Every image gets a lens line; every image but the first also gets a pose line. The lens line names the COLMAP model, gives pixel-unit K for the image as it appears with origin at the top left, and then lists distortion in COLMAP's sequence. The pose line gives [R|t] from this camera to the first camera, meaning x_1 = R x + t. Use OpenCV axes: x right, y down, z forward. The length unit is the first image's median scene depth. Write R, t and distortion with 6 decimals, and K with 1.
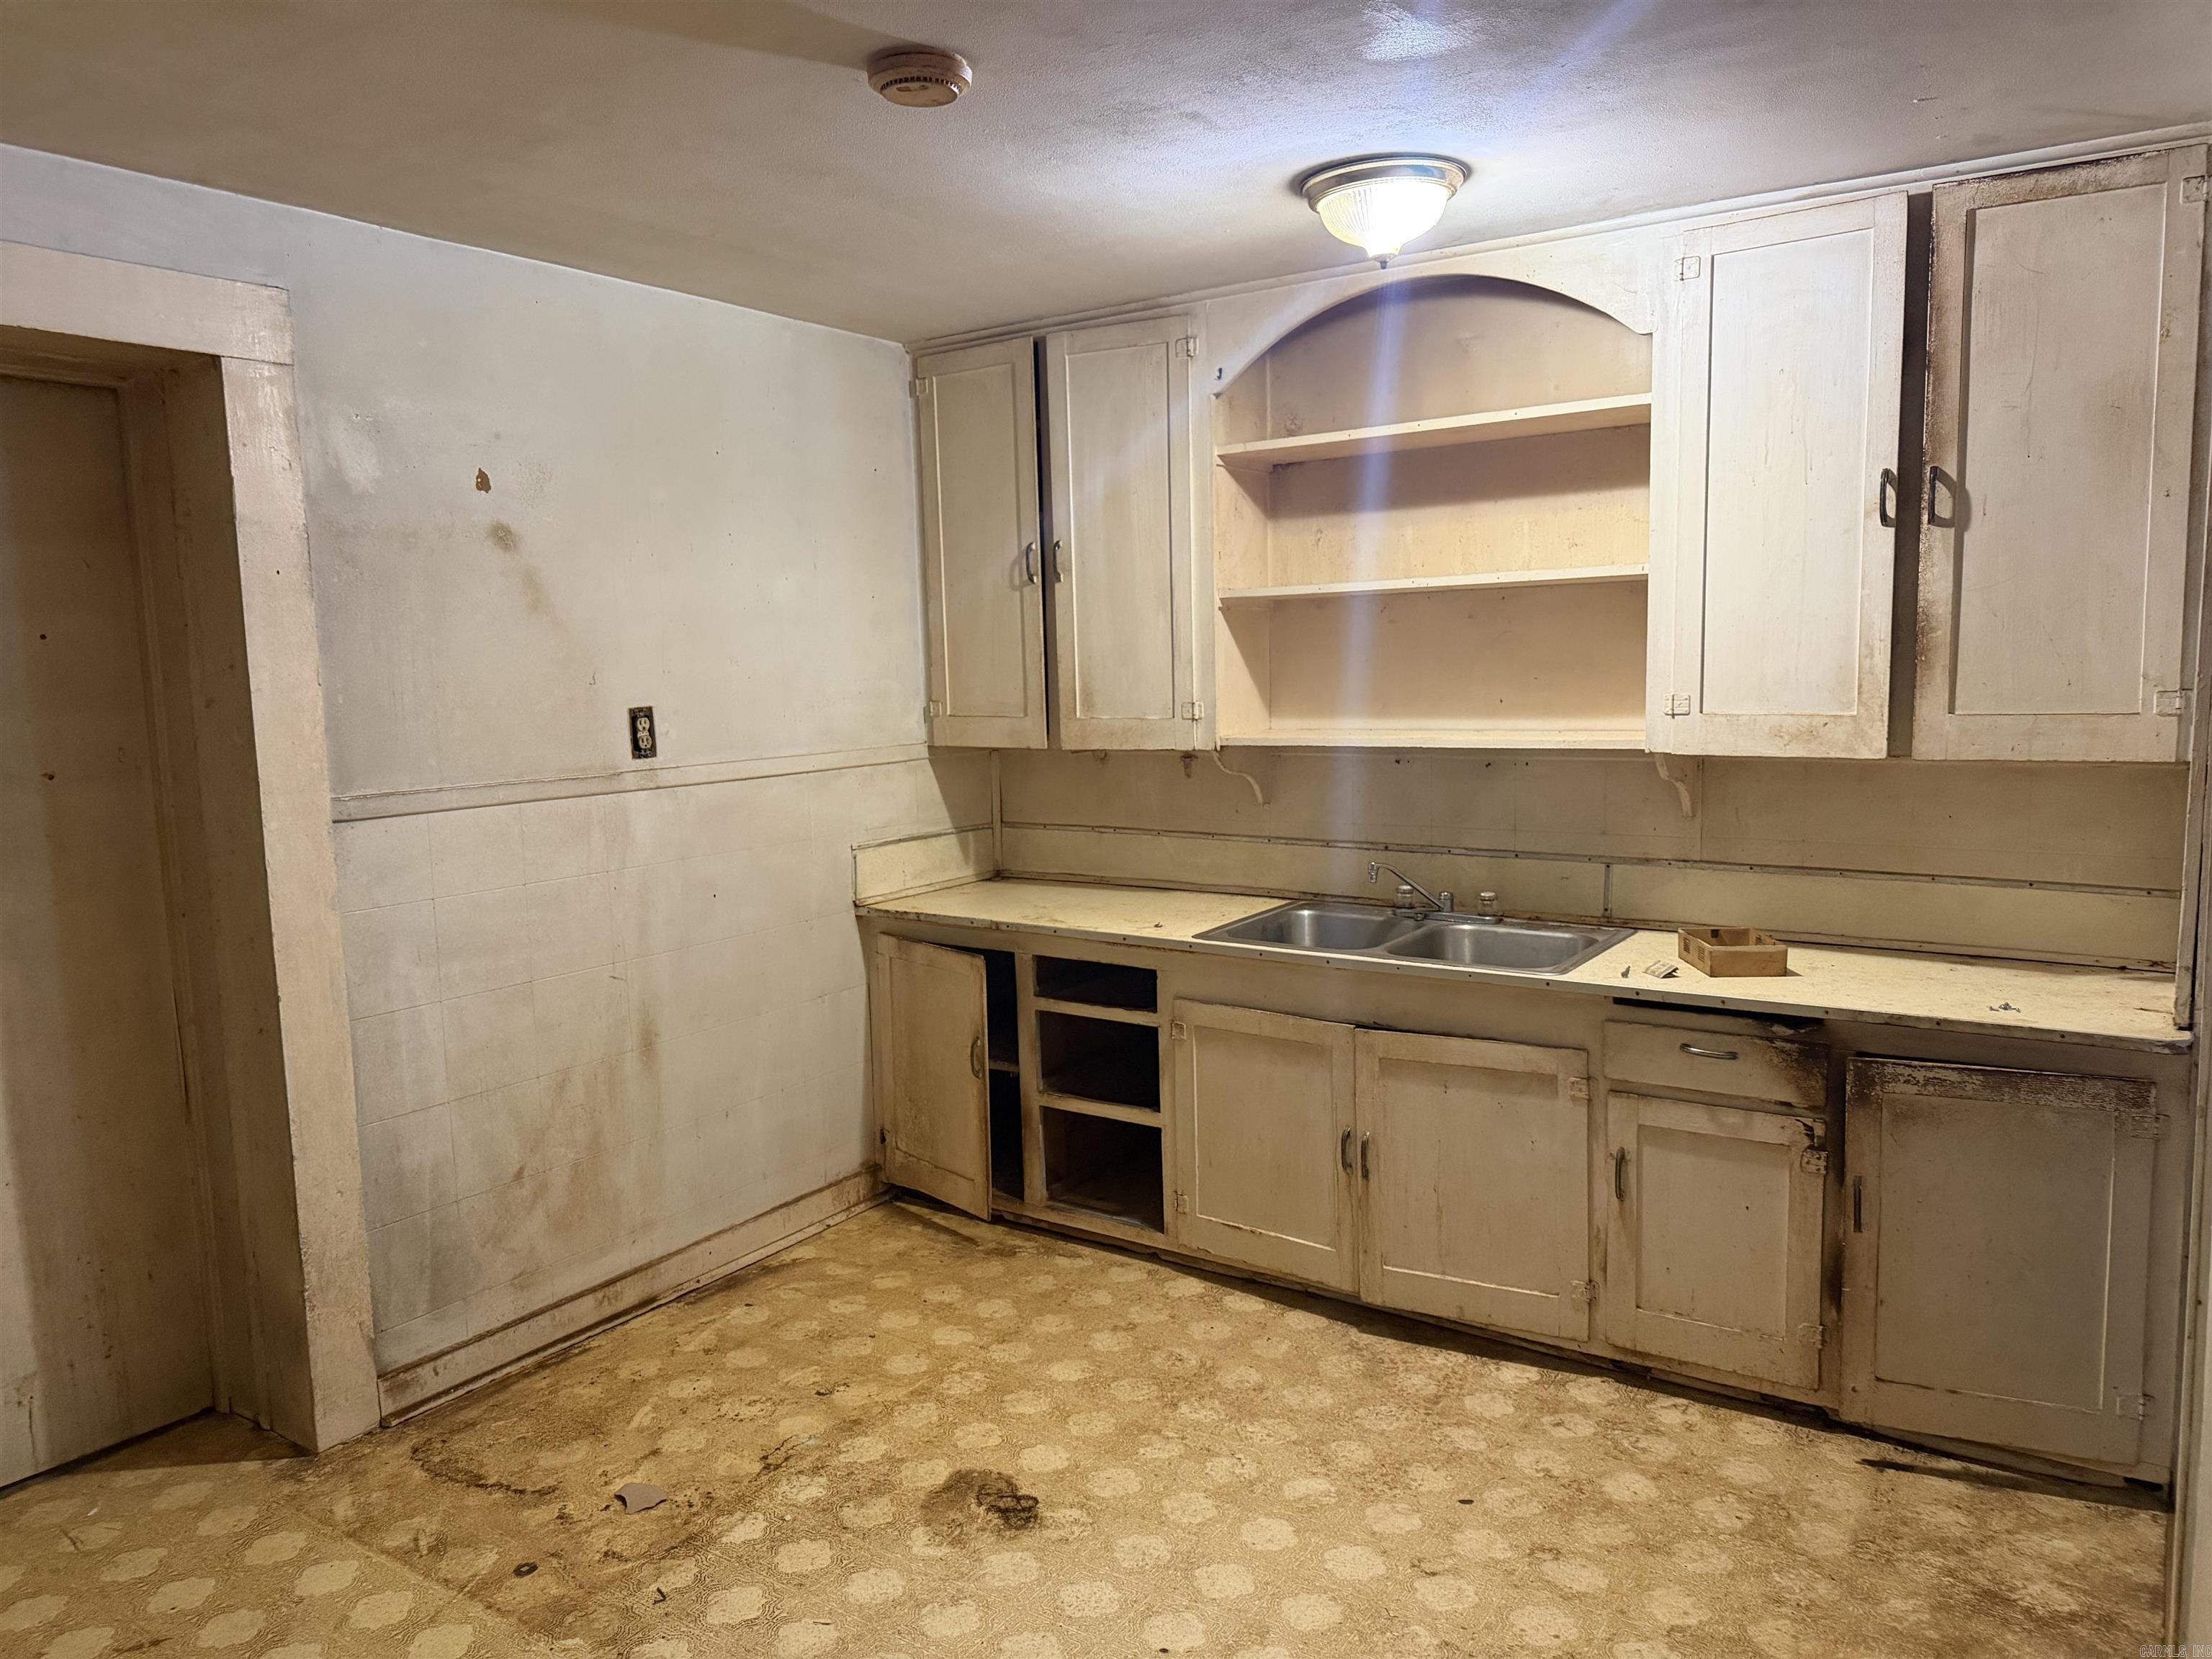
lens RADIAL K [[1544.9, 0, 1106.0], [0, 1544.9, 829.5], [0, 0, 1]] dist [0.030786, 0.002406]
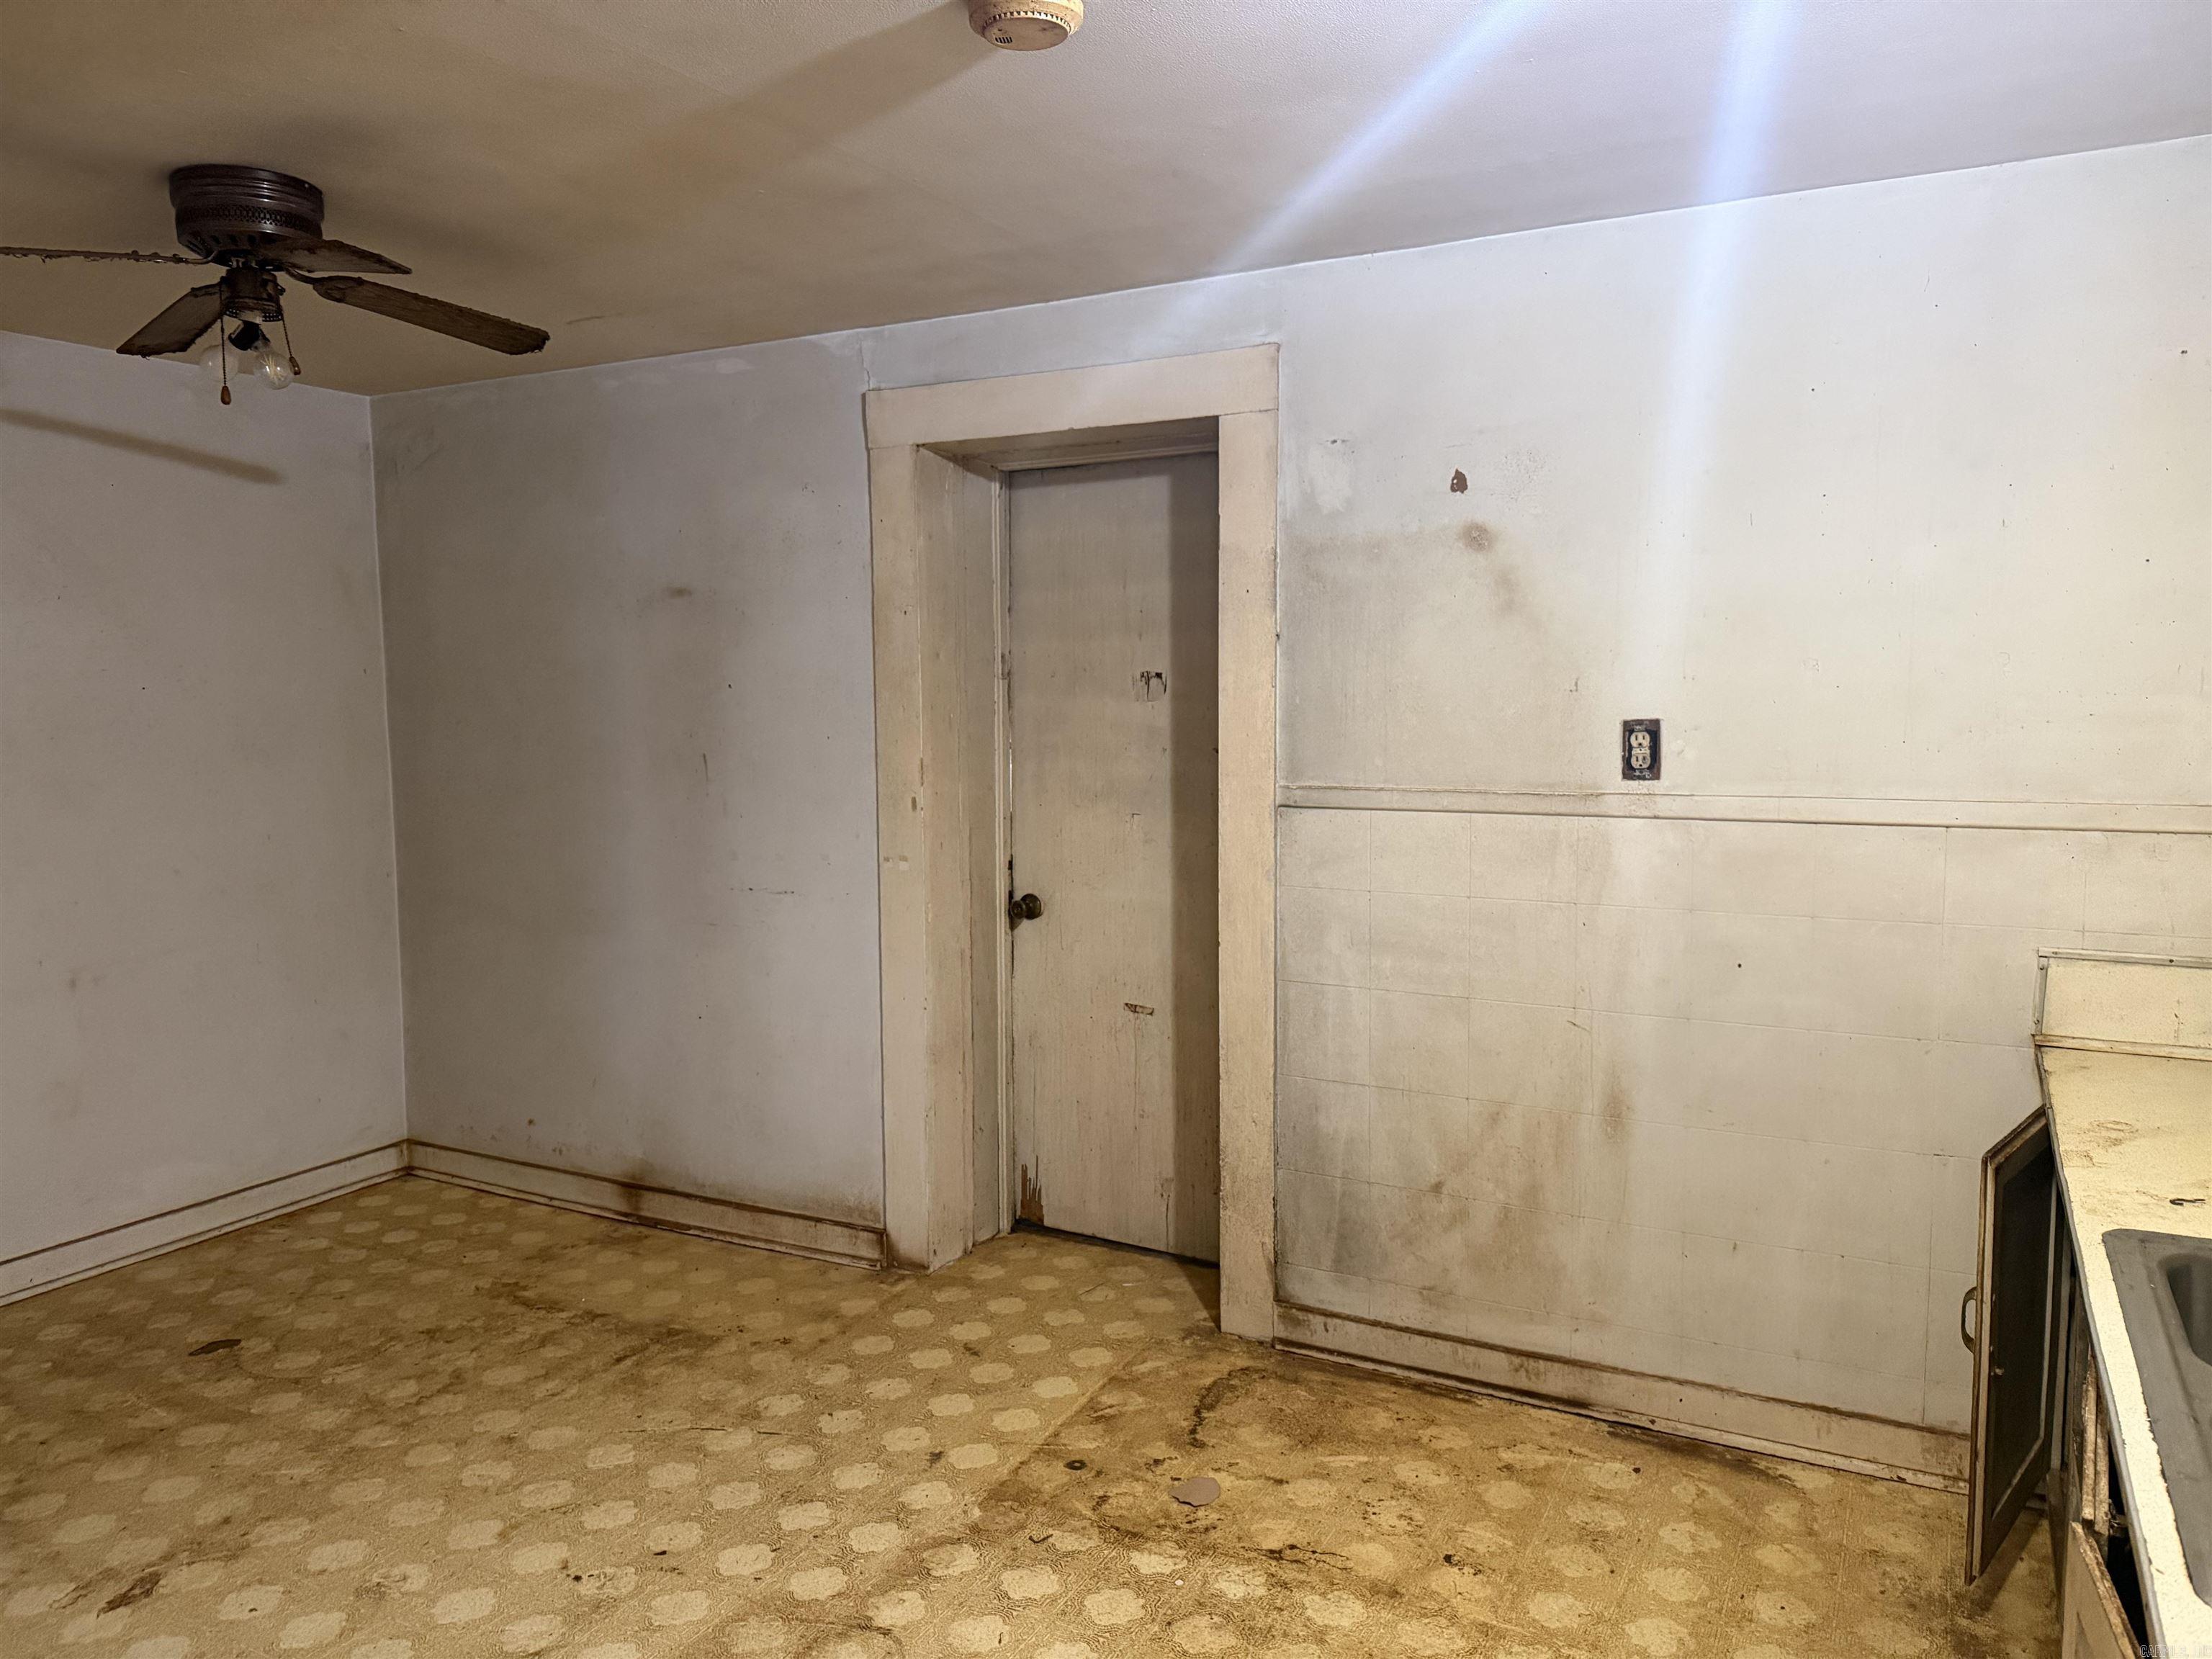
lens RADIAL K [[1590.2, 0, 1106.0], [0, 1590.2, 829.5], [0, 0, 1]] dist [0.144145, -0.172979]
pose [[0.110708, 0.115667, -0.987099, 0.591812], [-0.108244, 0.988699, 0.103714, -0.086809], [0.987941, 0.095366, 0.121977, 0.664900]]
